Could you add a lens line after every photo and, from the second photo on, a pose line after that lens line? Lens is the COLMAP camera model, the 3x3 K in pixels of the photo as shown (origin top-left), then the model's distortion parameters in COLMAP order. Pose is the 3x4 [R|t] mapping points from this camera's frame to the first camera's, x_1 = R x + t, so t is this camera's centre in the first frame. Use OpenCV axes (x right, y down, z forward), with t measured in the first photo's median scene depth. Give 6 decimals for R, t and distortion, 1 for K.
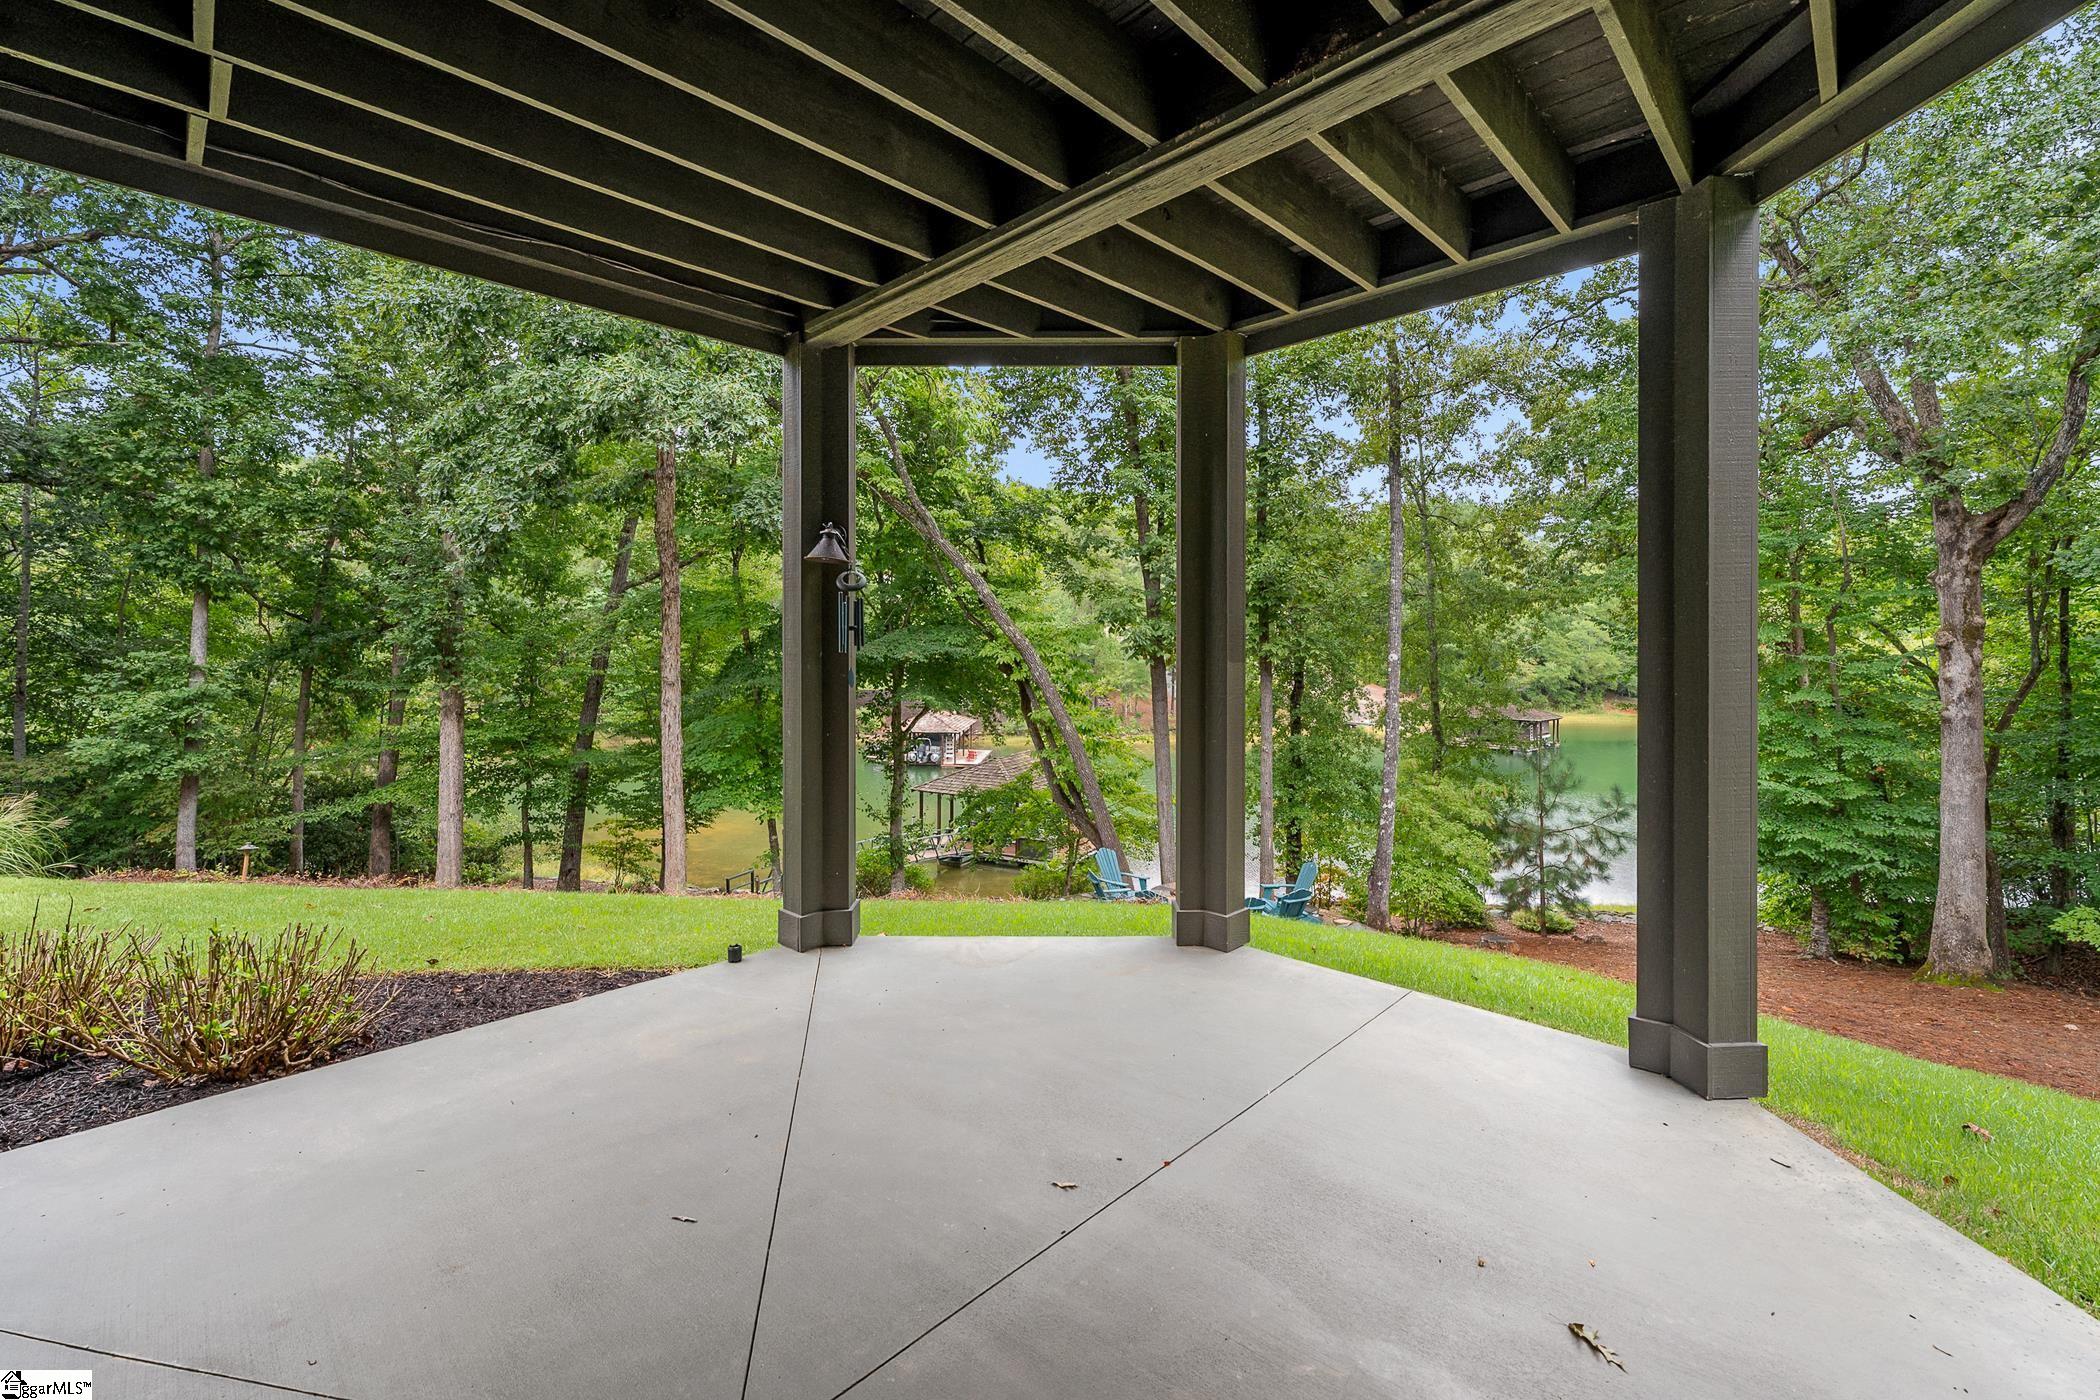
lens RADIAL K [[859.9, 0, 1036.7], [0, 859.9, 654.3], [0, 0, 1]] dist [-0.000484, 0.000231]
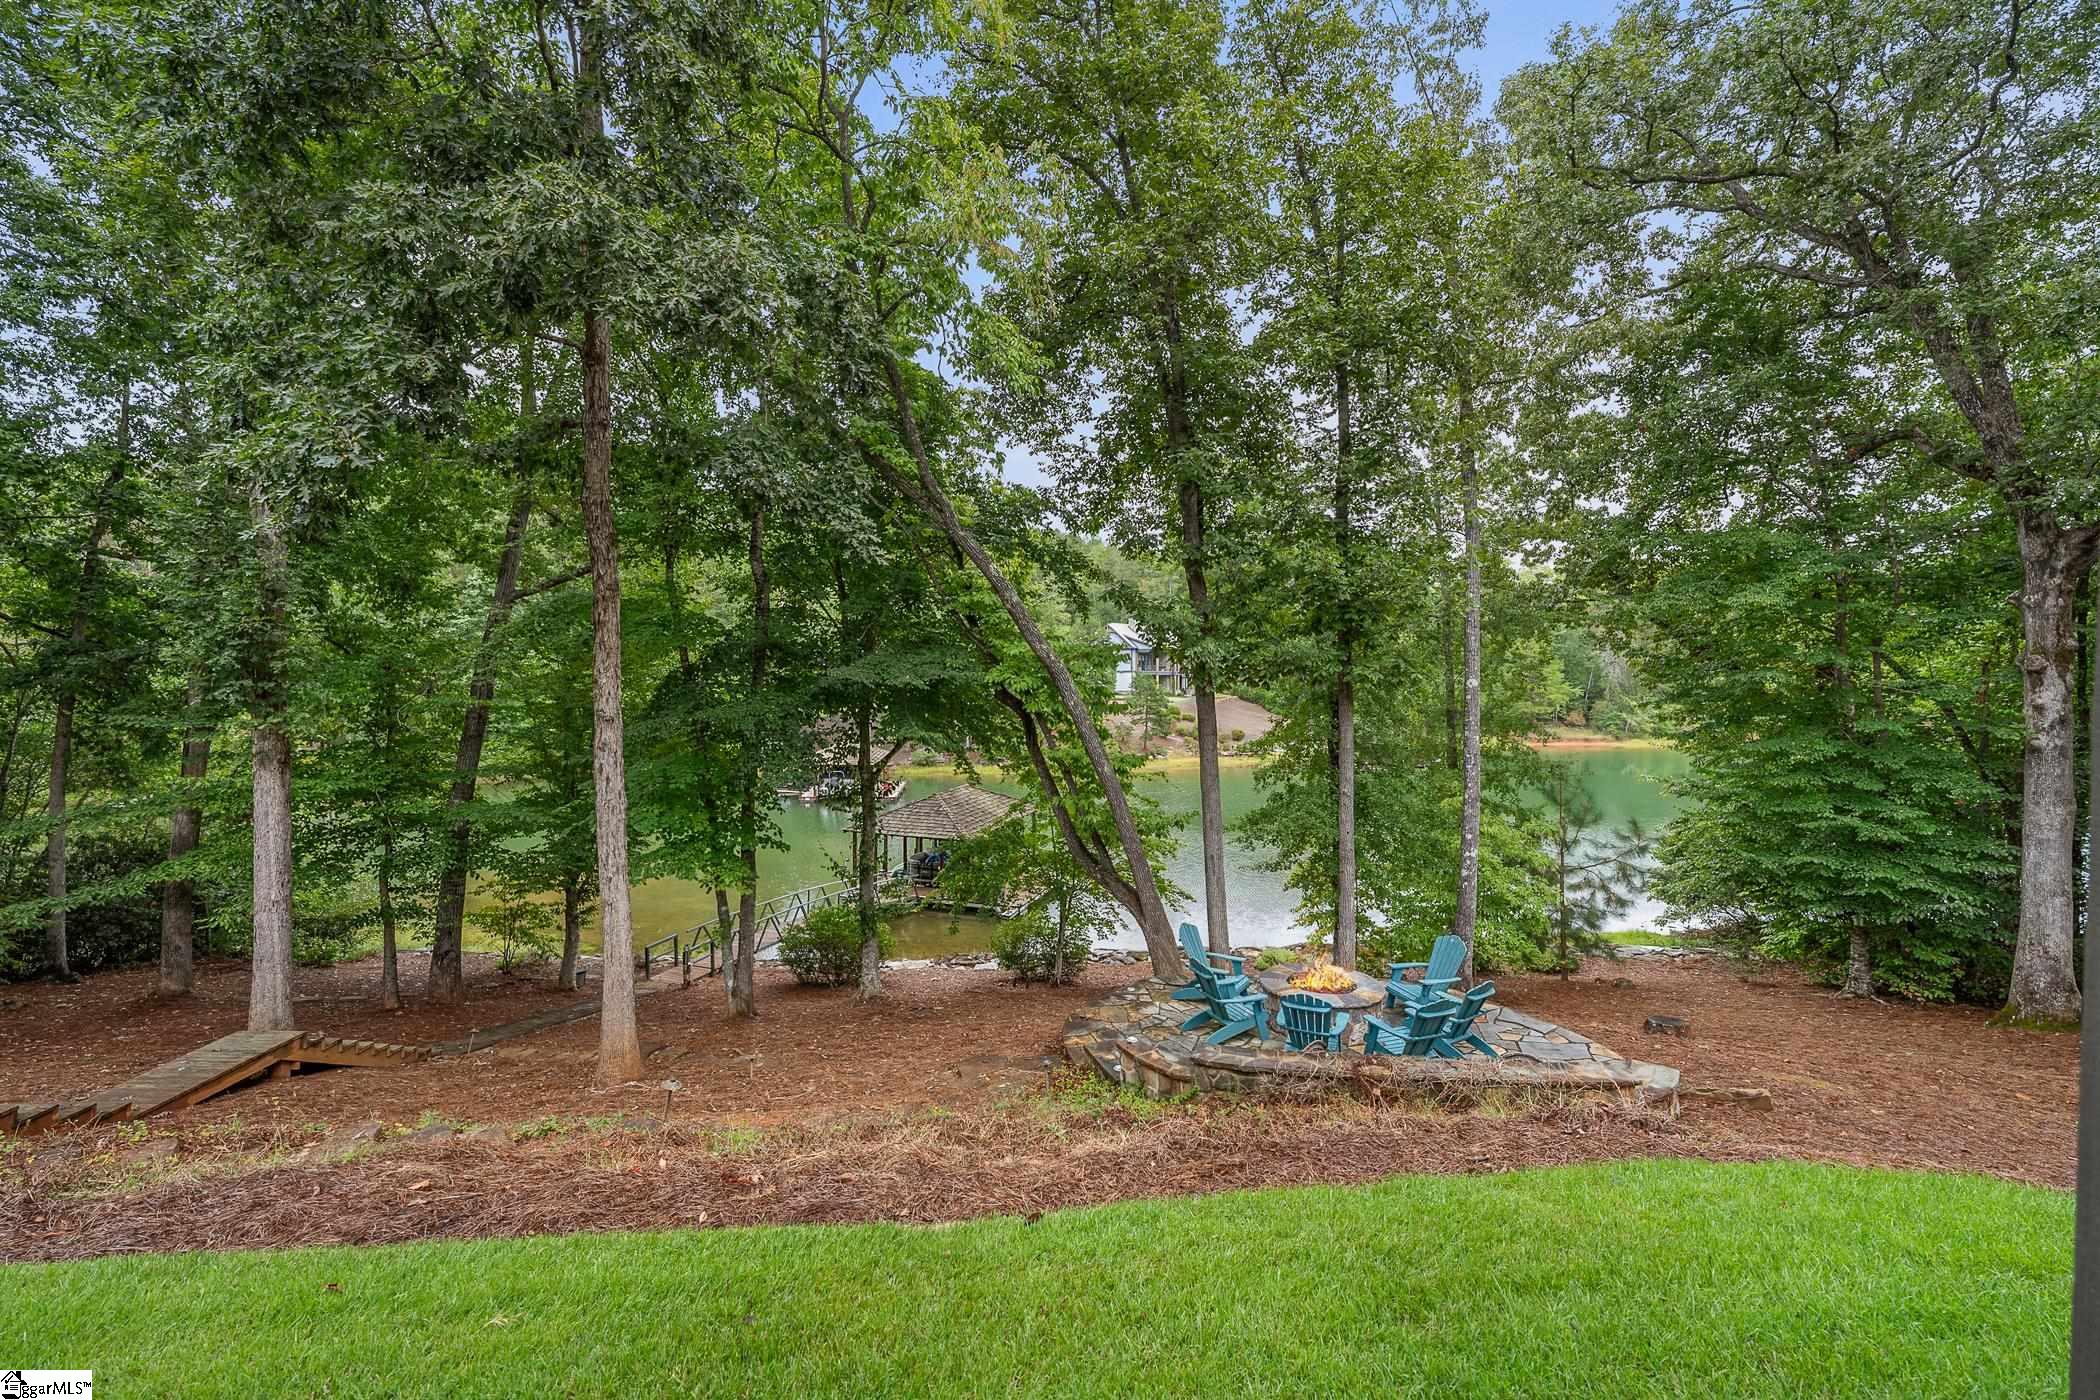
lens RADIAL K [[859.9, 0, 1052.2], [0, 859.9, 706.5], [0, 0, 1]] dist [-0.000484, 0.000231]
pose [[0.991599, -0.003753, 0.129299, -0.092981], [0.000197, 0.999622, 0.027508, 0.002556], [-0.129353, -0.027251, 0.991224, 0.150860]]
